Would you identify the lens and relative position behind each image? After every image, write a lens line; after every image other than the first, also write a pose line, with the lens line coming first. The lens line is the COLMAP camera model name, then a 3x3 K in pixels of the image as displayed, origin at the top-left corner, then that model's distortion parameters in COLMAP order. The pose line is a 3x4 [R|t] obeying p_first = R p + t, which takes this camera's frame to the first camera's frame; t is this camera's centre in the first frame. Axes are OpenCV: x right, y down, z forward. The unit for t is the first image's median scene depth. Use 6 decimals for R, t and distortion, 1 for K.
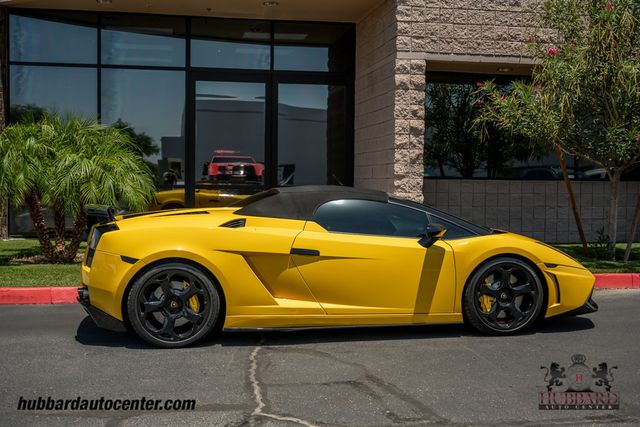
lens RADIAL K [[791.4, 0, 315.6], [0, 791.4, 216.5], [0, 0, 1]] dist [0.002203, 0.000000]
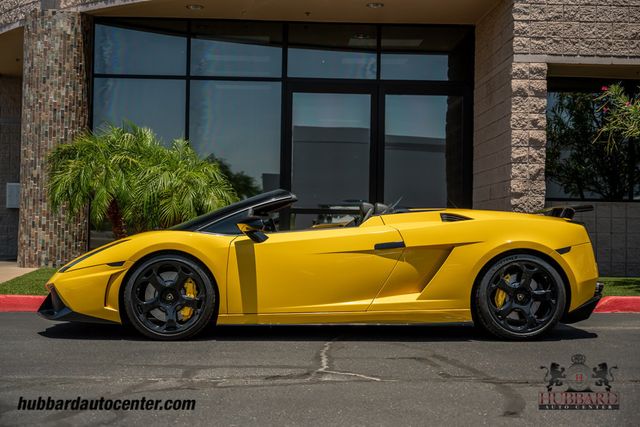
lens RADIAL K [[1031.5, 0, 320.1], [0, 1031.5, 212.7], [0, 0, 1]] dist [0.023766, 0.000000]
pose [[0.990422, 0.002269, -0.138052, 0.047700], [-0.011702, 0.997647, -0.067556, 0.050047], [0.137574, 0.068525, 0.988118, -0.164161]]
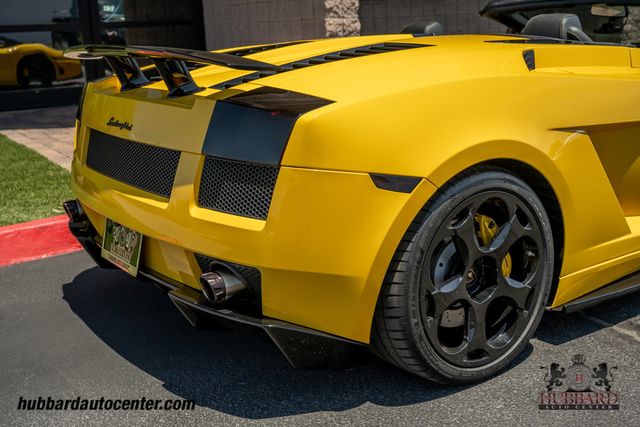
lens RADIAL K [[782.2, 0, 319.7], [0, 782.2, 217.2], [0, 0, 1]] dist [-0.005682, 0.000000]
pose [[0.898246, -0.151980, 0.412378, -0.216607], [0.069627, 0.975666, 0.207915, -0.003061], [-0.433942, -0.158046, 0.886970, 0.364516]]
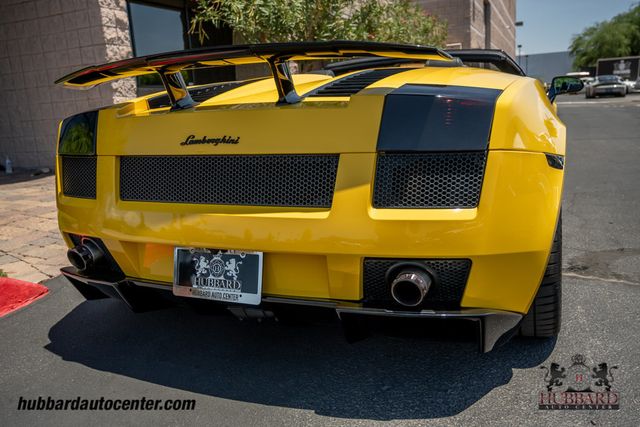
lens RADIAL K [[526.3, 0, 317.2], [0, 526.3, 216.6], [0, 0, 1]] dist [-0.001899, 0.000551]
pose [[0.545401, -0.219797, 0.808843, -0.271722], [0.106686, 0.975360, 0.193109, 0.009772], [-0.831358, -0.019030, 0.555411, 0.496826]]
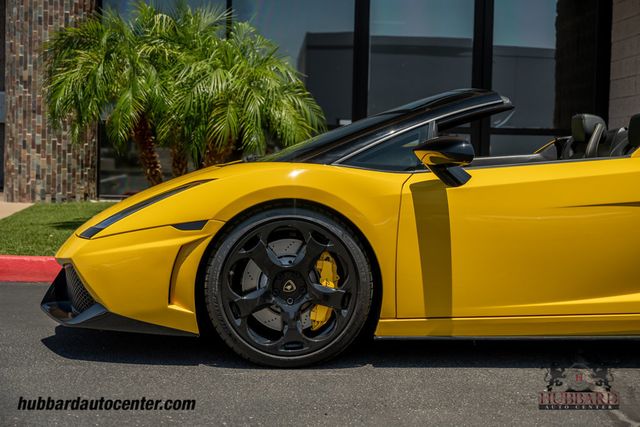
lens RADIAL K [[1064.8, 0, 322.7], [0, 1064.8, 212.7], [0, 0, 1]] dist [0.011159, 0.000000]
pose [[0.991203, 0.017775, -0.131148, -0.083329], [-0.016720, 0.999818, 0.009139, 0.030881], [0.131286, -0.006866, 0.991321, 0.126356]]
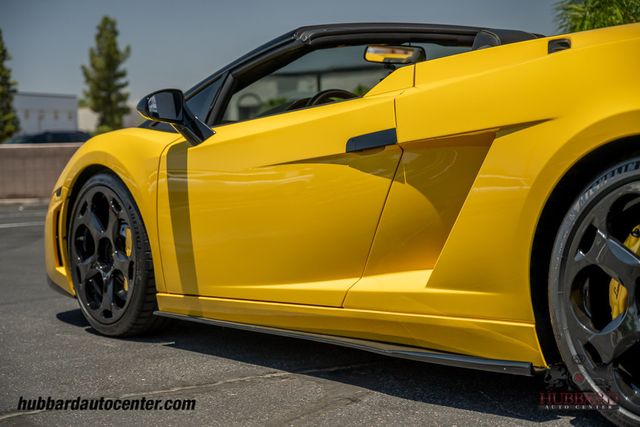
lens RADIAL K [[1265.9, 0, 319.5], [0, 1265.9, 215.1], [0, 0, 1]] dist [0.077117, 0.000000]
pose [[0.438857, 0.026243, -0.898174, 0.282034], [-0.005855, 0.999636, 0.026347, 0.035244], [0.898538, -0.006304, 0.438850, 0.368865]]
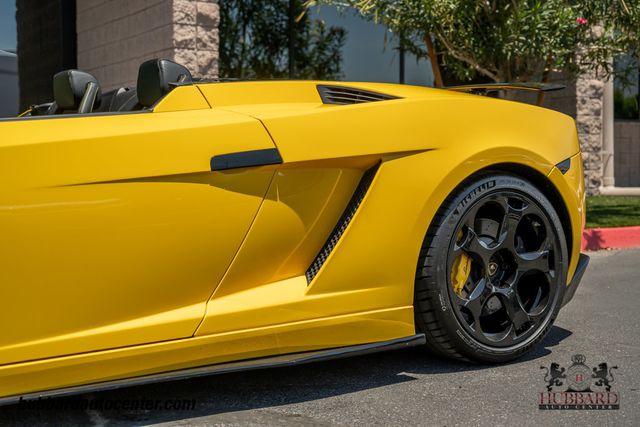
lens RADIAL K [[932.8, 0, 320.6], [0, 932.8, 212.0], [0, 0, 1]] dist [0.008240, 0.000000]
pose [[0.922537, -0.028423, 0.384860, -0.075234], [0.026816, 0.999595, 0.009543, 0.036332], [-0.384975, 0.001517, 0.922926, 0.296313]]
